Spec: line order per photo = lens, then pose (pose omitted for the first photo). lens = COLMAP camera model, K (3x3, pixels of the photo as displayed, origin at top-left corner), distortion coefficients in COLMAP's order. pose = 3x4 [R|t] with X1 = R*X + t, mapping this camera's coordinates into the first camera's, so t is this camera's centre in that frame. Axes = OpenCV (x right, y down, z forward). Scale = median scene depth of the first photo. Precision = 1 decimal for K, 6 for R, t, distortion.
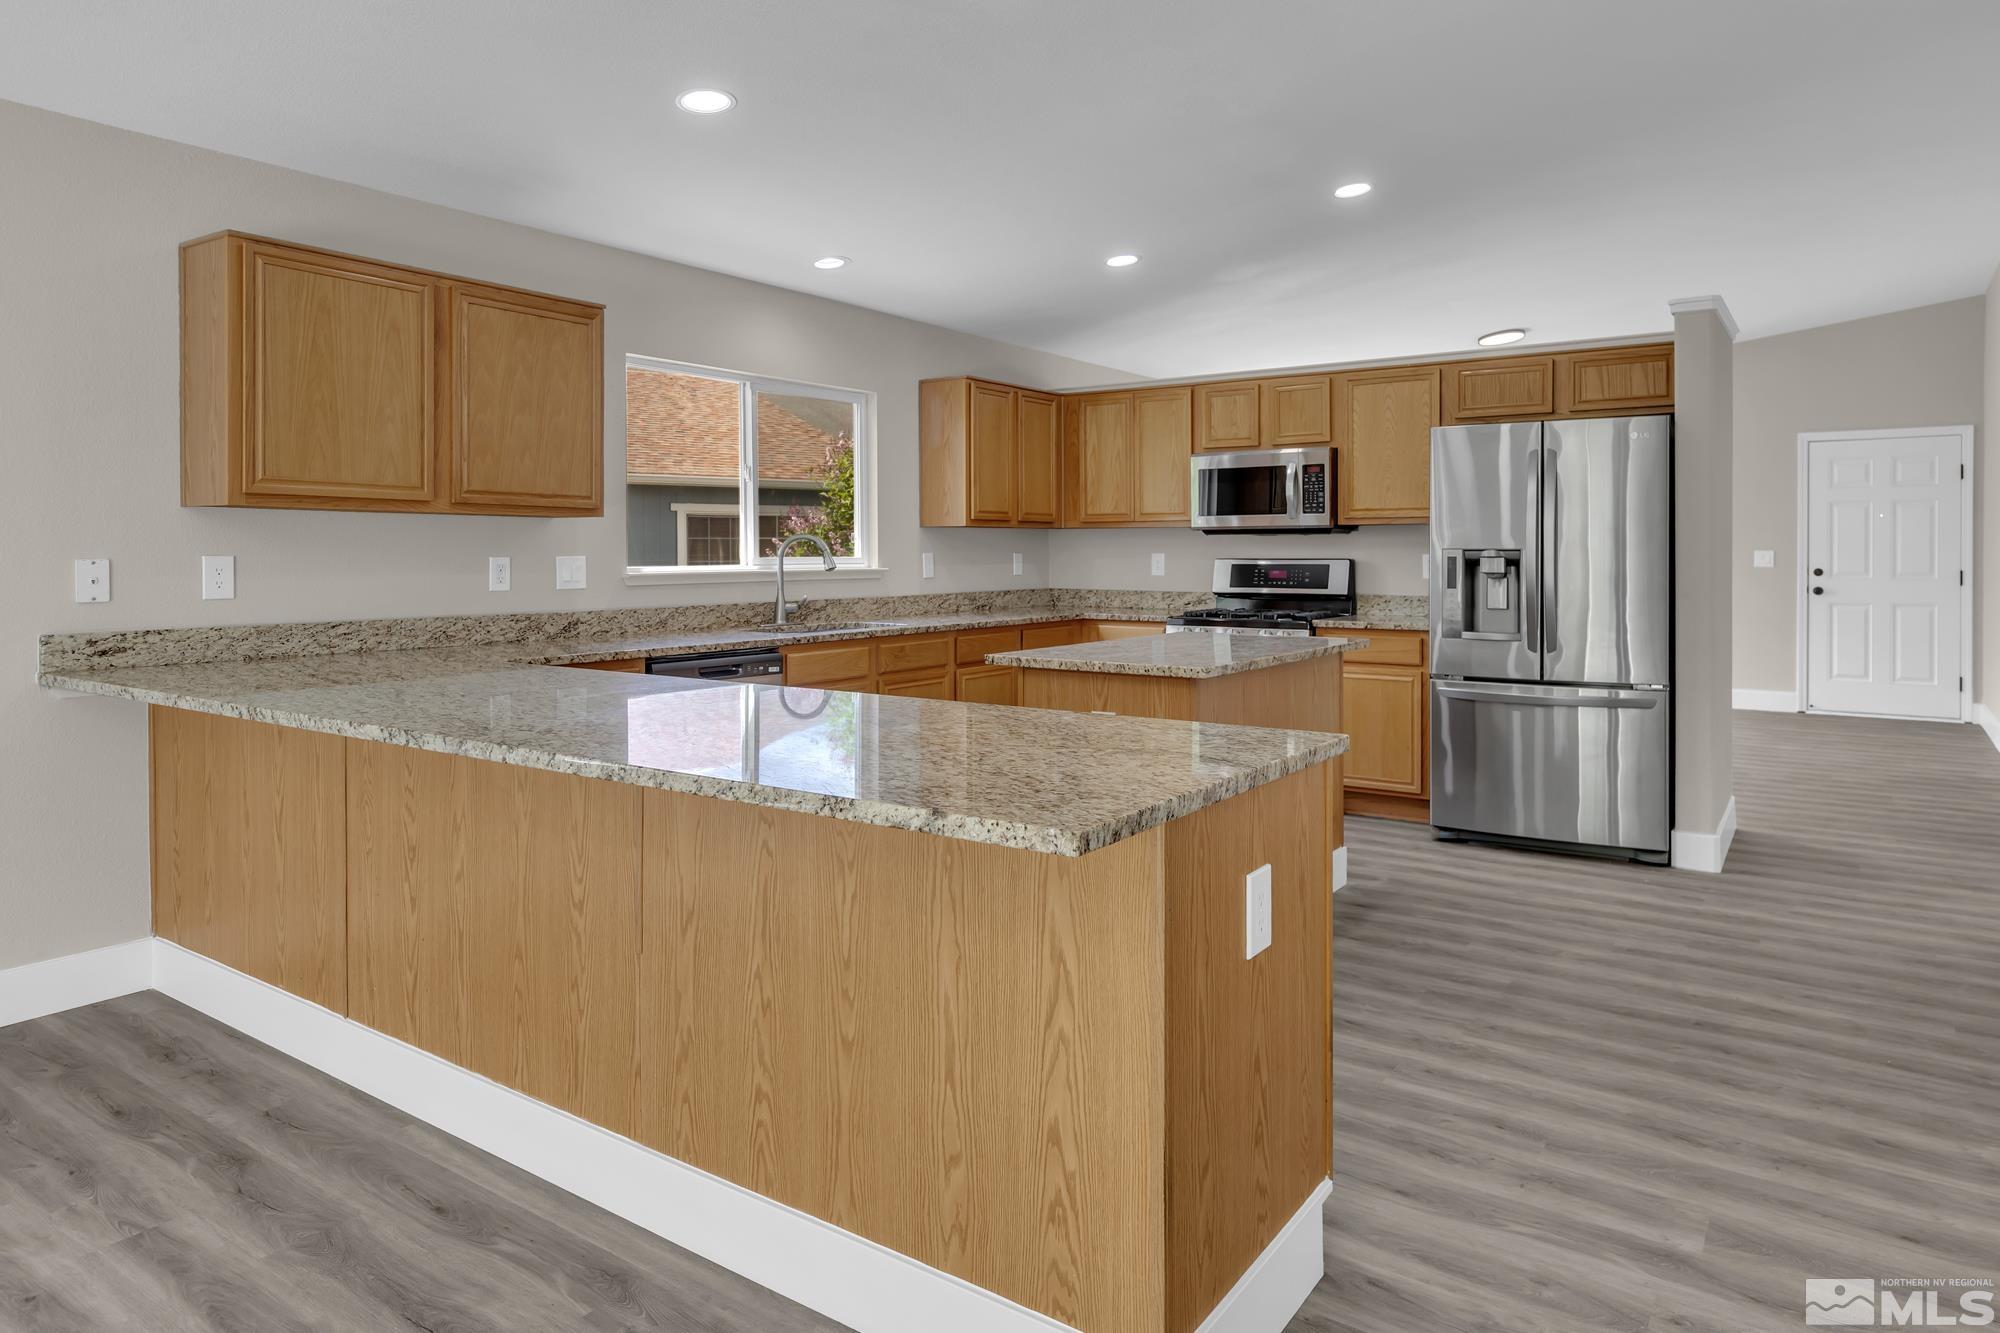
lens RADIAL K [[1217.7, 0, 1035.7], [0, 1217.7, 564.7], [0, 0, 1]] dist [-0.002366, 0.004098]
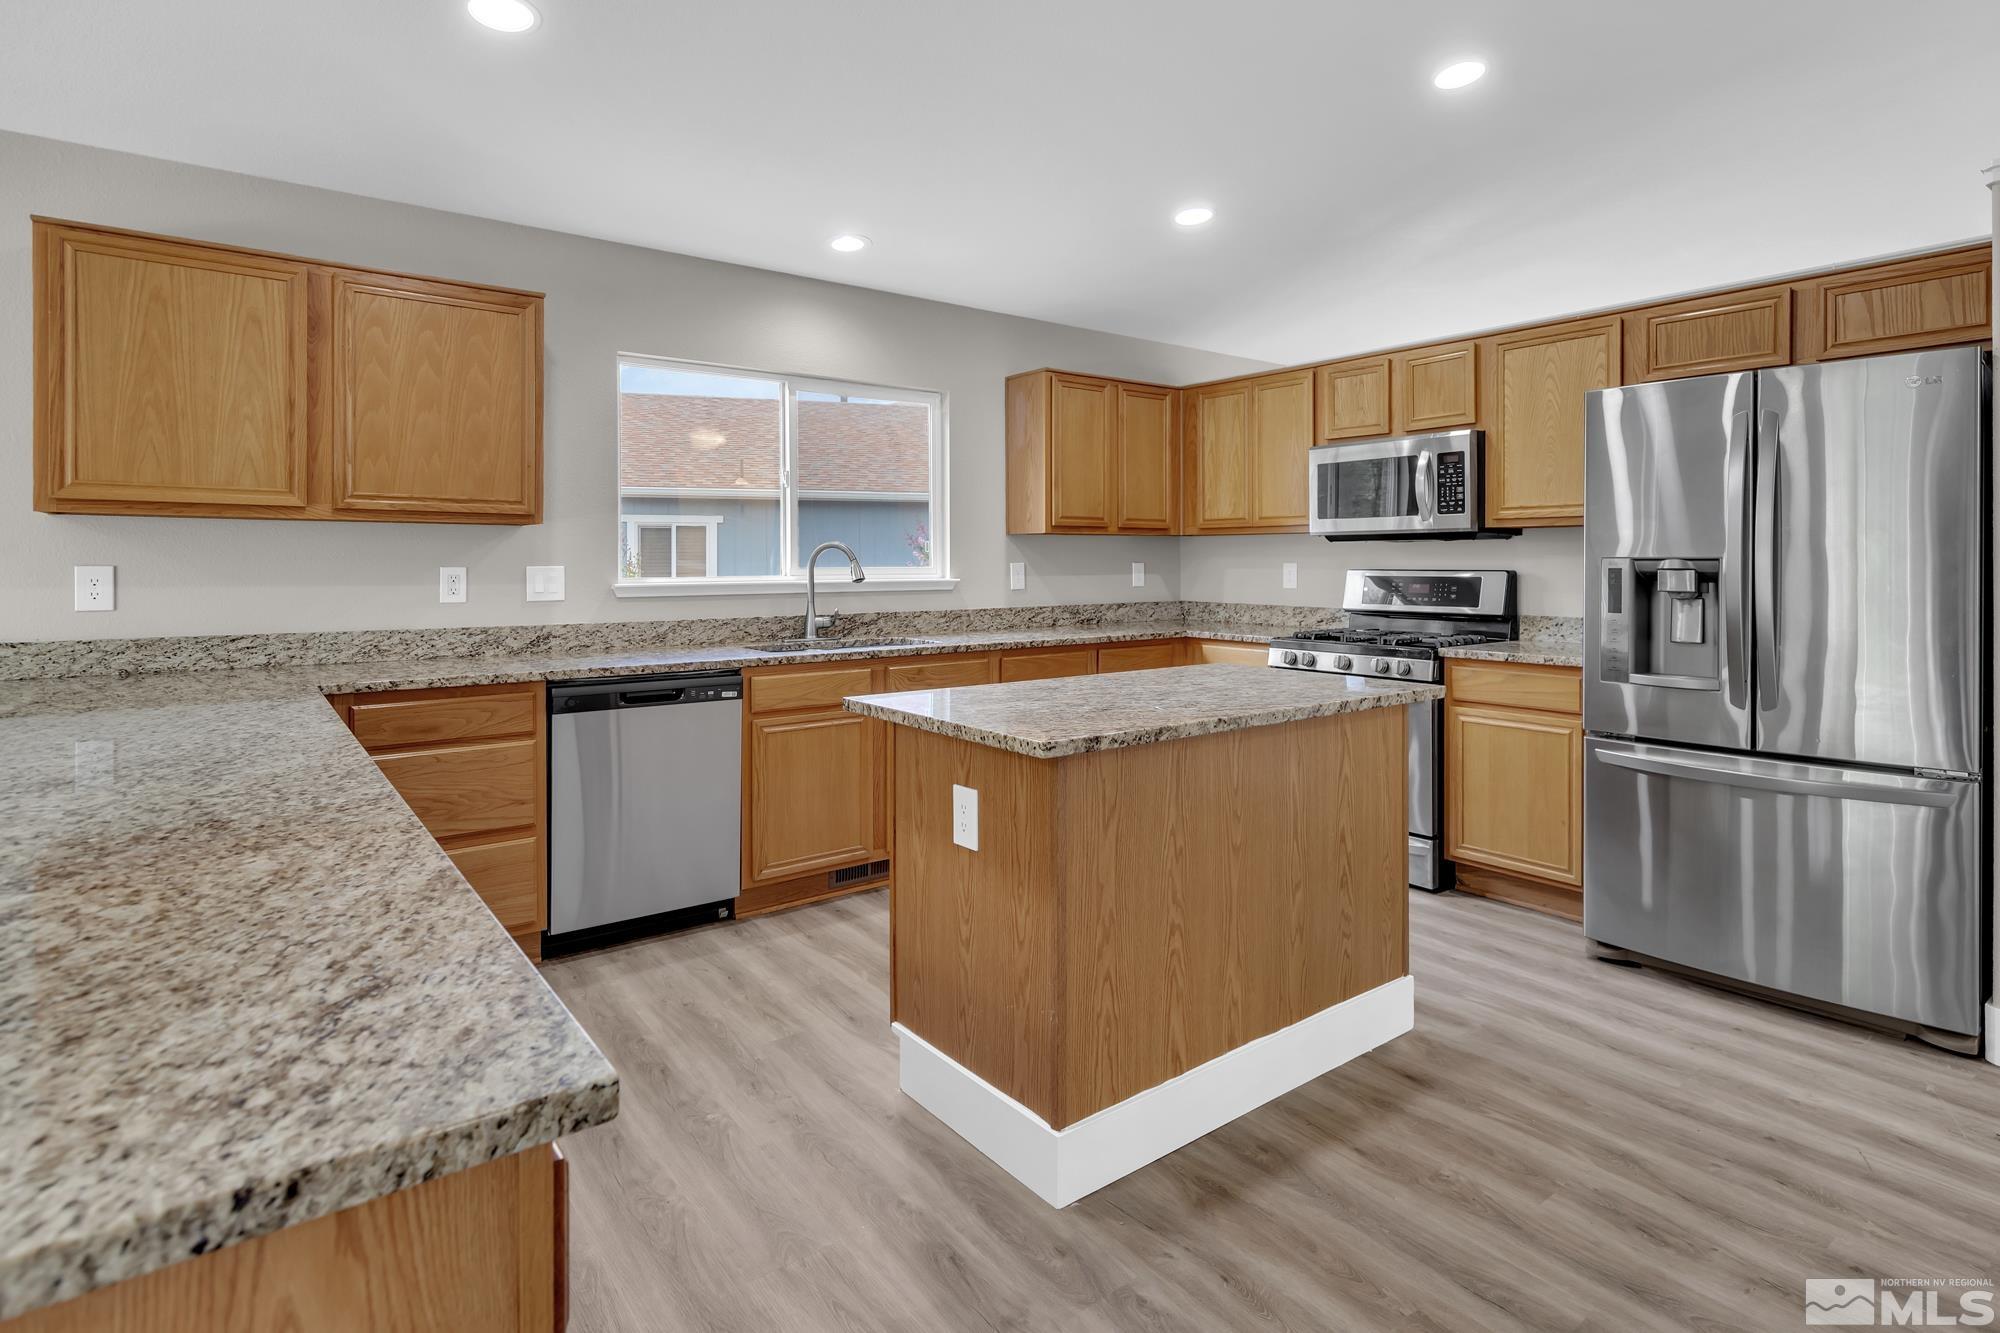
lens RADIAL K [[1031.4, 0, 1028.8], [0, 1031.4, 566.1], [0, 0, 1]] dist [0.004539, -0.001720]
pose [[0.952637, 0.001893, -0.304103, 0.201173], [-0.003435, 0.999984, -0.004534, -0.004314], [0.304090, 0.005364, 0.952628, 0.318986]]
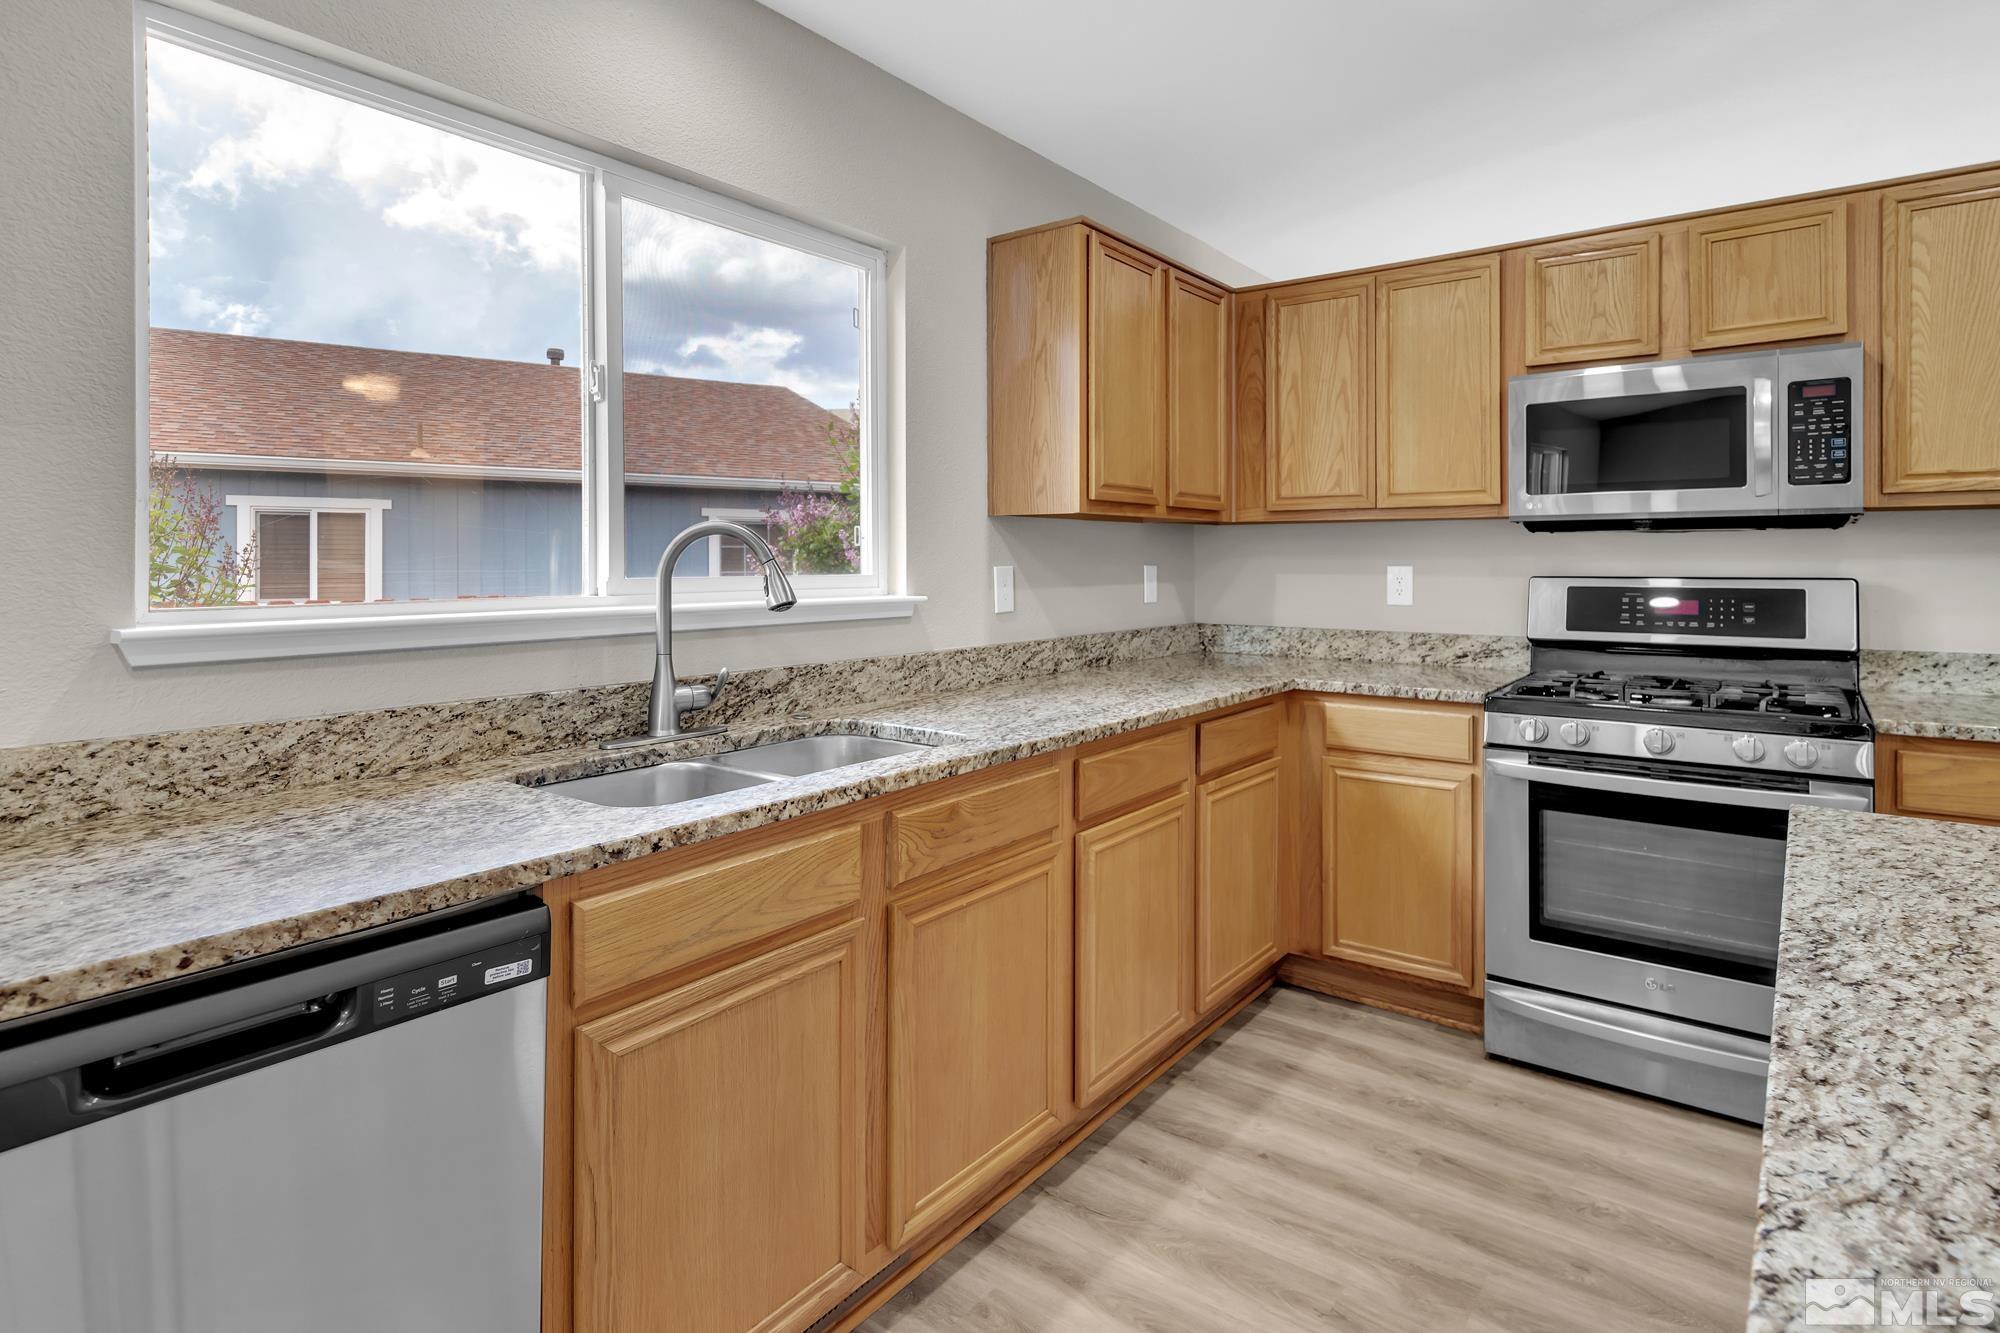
lens RADIAL K [[1031.4, 0, 1026.9], [0, 1031.4, 559.9], [0, 0, 1]] dist [0.004539, -0.001720]
pose [[0.999068, 0.000713, -0.043165, -0.073973], [-0.001267, 0.999917, -0.012805, -0.008110], [0.043152, 0.012848, 0.998986, 0.692045]]
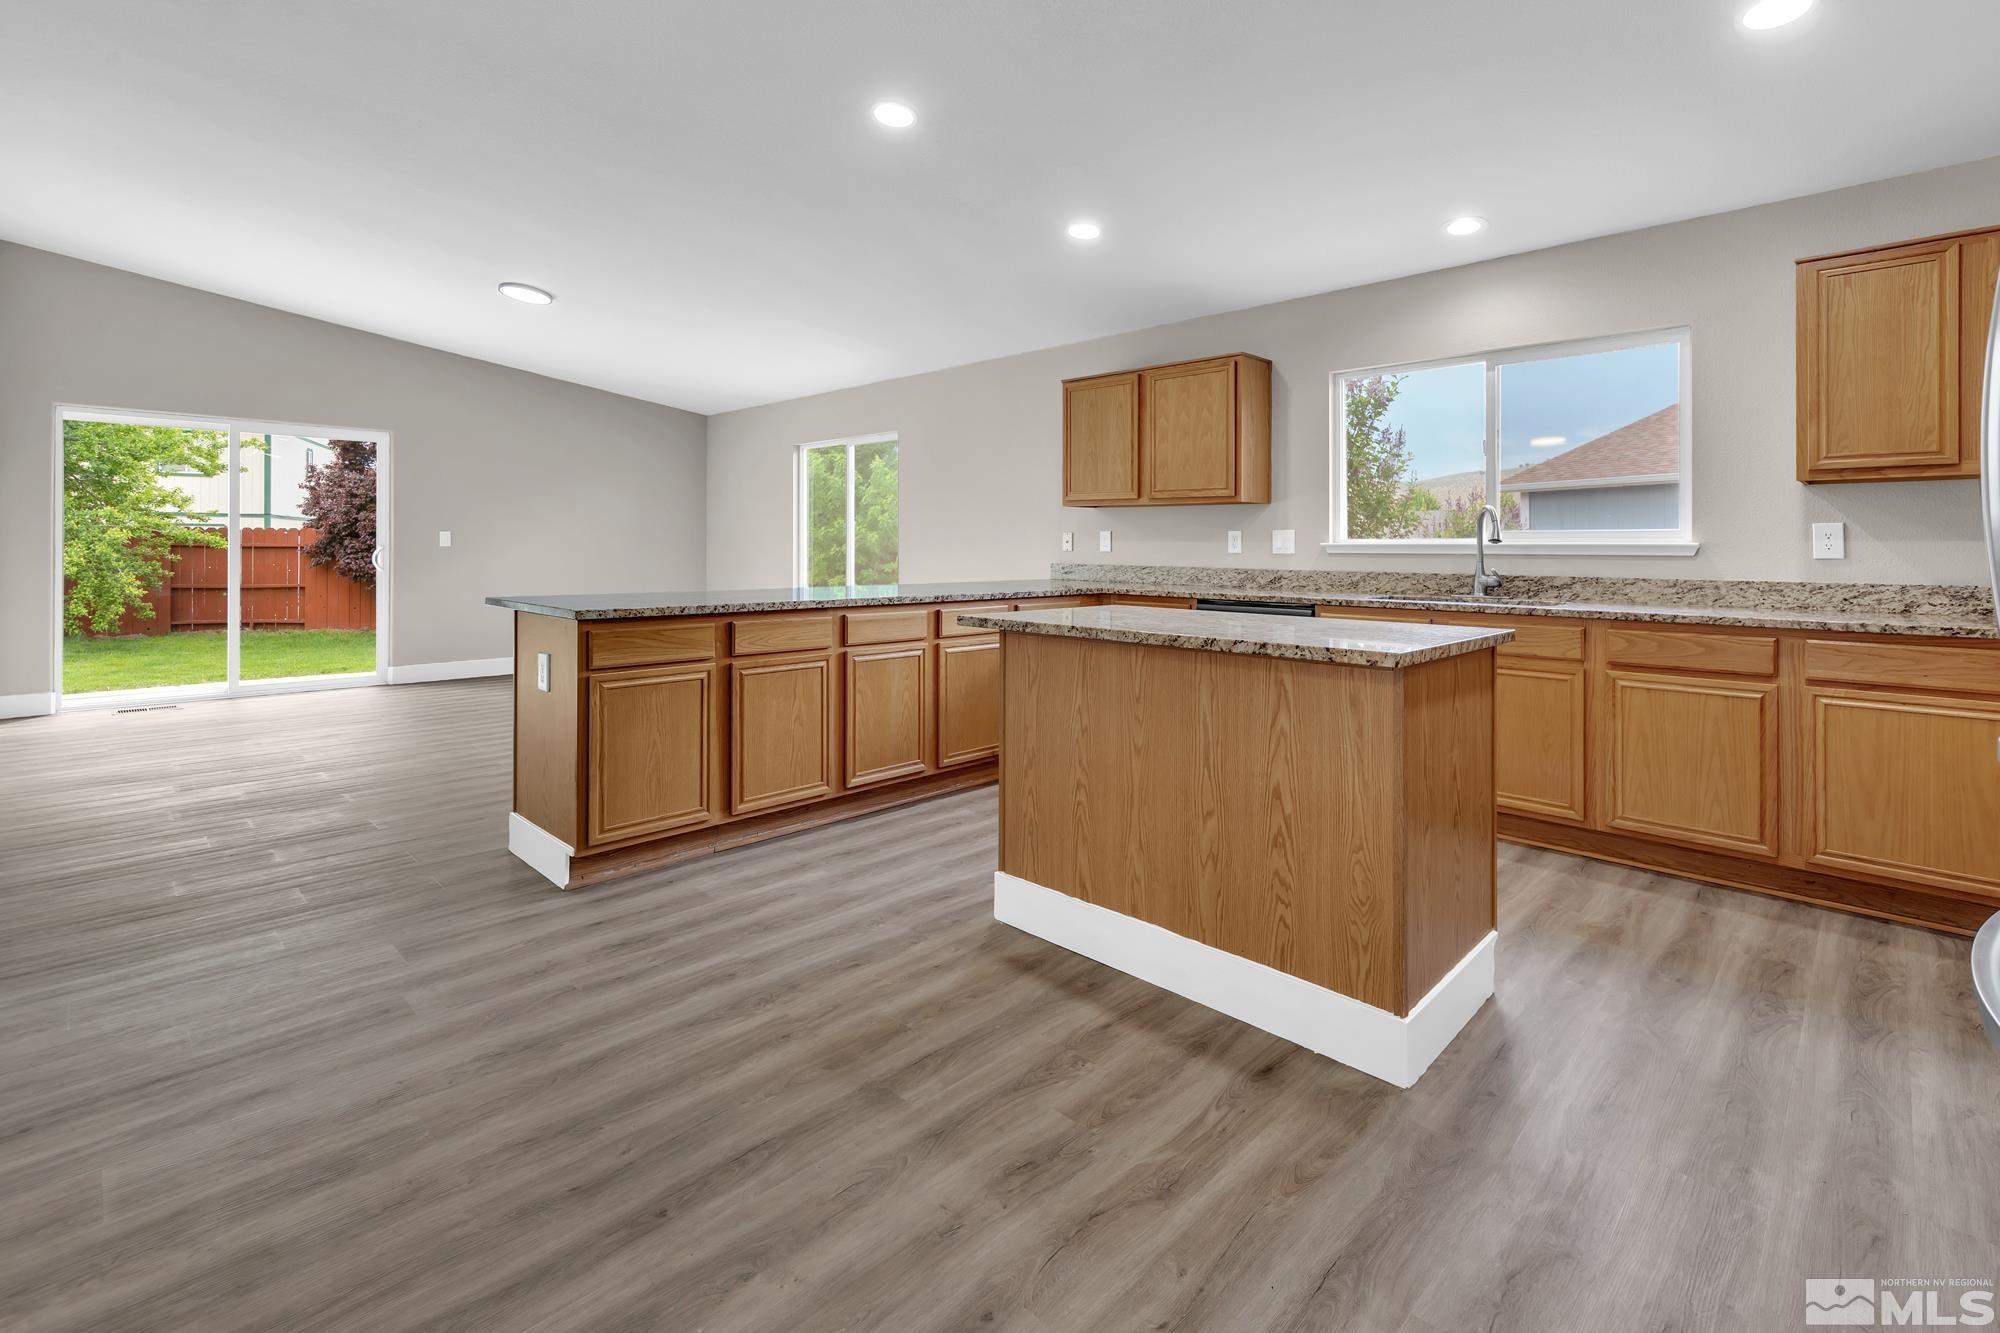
lens RADIAL K [[901.5, 0, 1024.9], [0, 901.5, 547.9], [0, 0, 1]] dist [0.008213, -0.000468]
pose [[-0.167562, 0.001165, -0.985861, 0.625758], [-0.016666, 0.999853, 0.004015, 0.012909], [0.985721, 0.017103, -0.167518, 0.803504]]
